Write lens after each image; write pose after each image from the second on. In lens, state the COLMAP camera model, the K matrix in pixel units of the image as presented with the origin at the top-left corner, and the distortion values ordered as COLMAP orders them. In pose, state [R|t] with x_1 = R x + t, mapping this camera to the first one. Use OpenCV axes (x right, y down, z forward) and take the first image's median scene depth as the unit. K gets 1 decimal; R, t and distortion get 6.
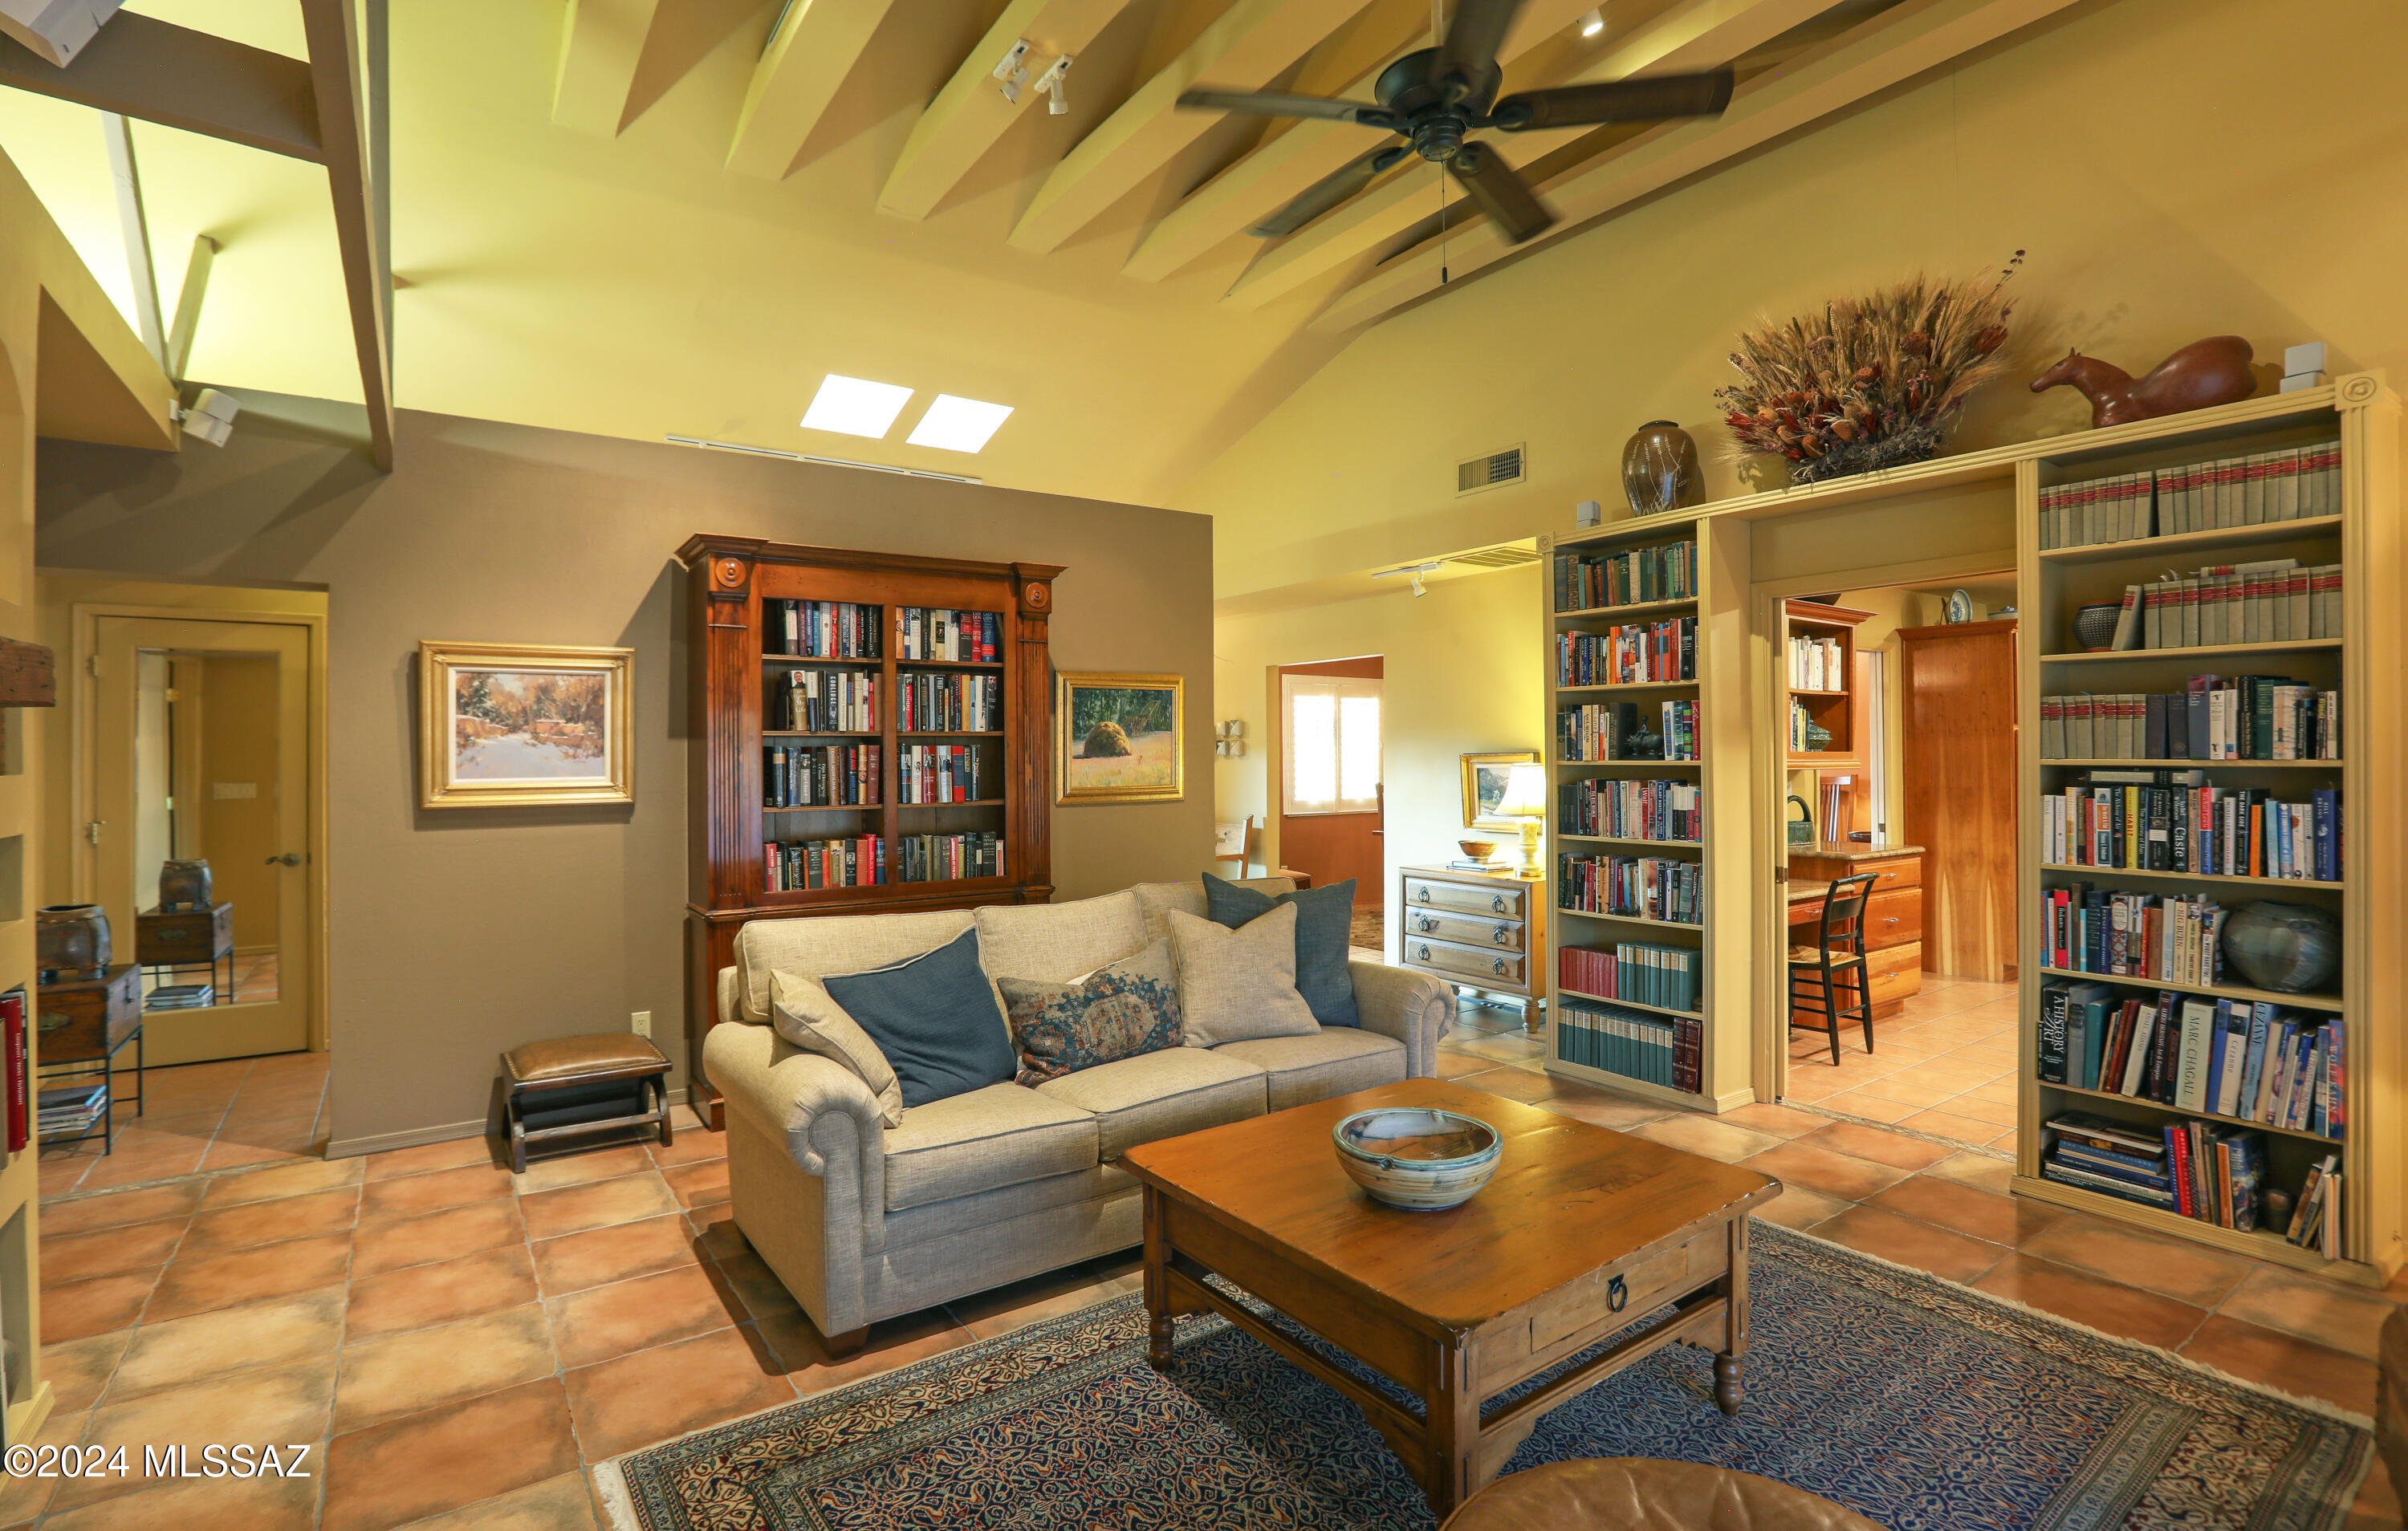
lens RADIAL K [[1143.9, 0, 1199.3], [0, 1143.9, 741.8], [0, 0, 1]] dist [-0.003404, 0.001318]
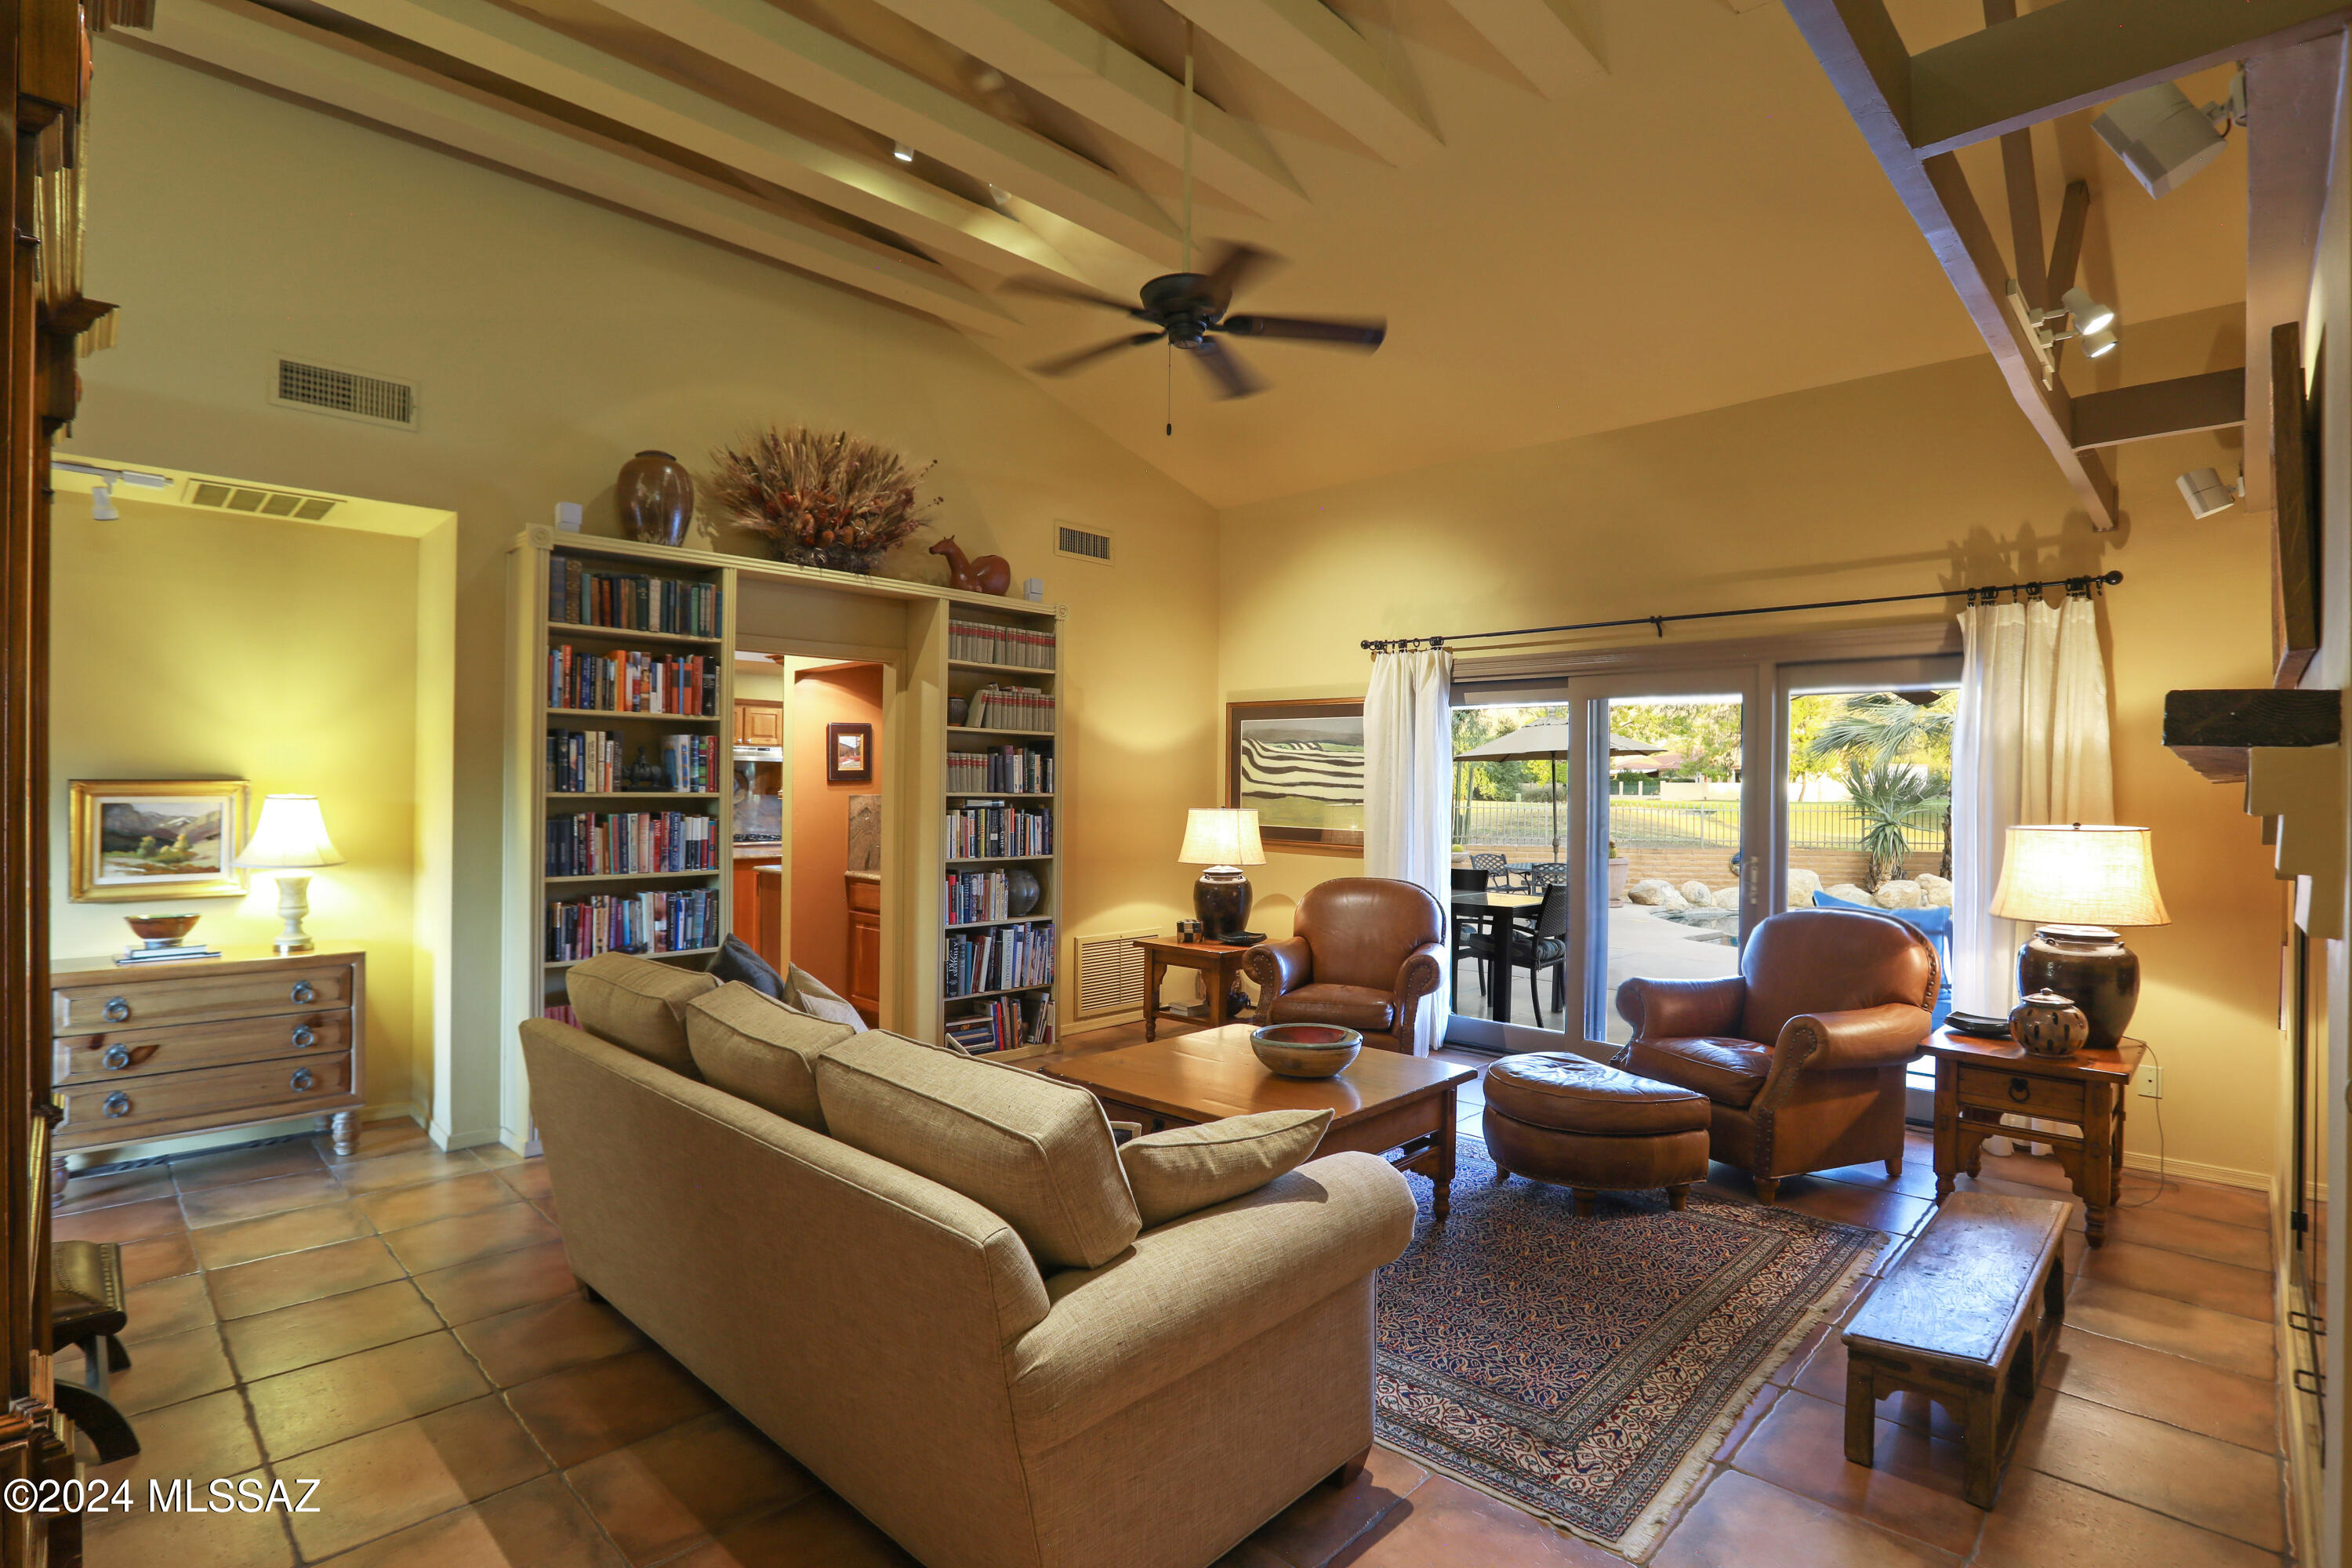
lens RADIAL K [[1129.8, 0, 1175.2], [0, 1129.8, 792.1], [0, 0, 1]] dist [-0.015396, 0.000190]
pose [[-0.154924, 0.009747, 0.987878, -0.659163], [-0.011807, 0.999862, -0.011717, 0.022992], [-0.987856, -0.013479, -0.154787, 0.732953]]
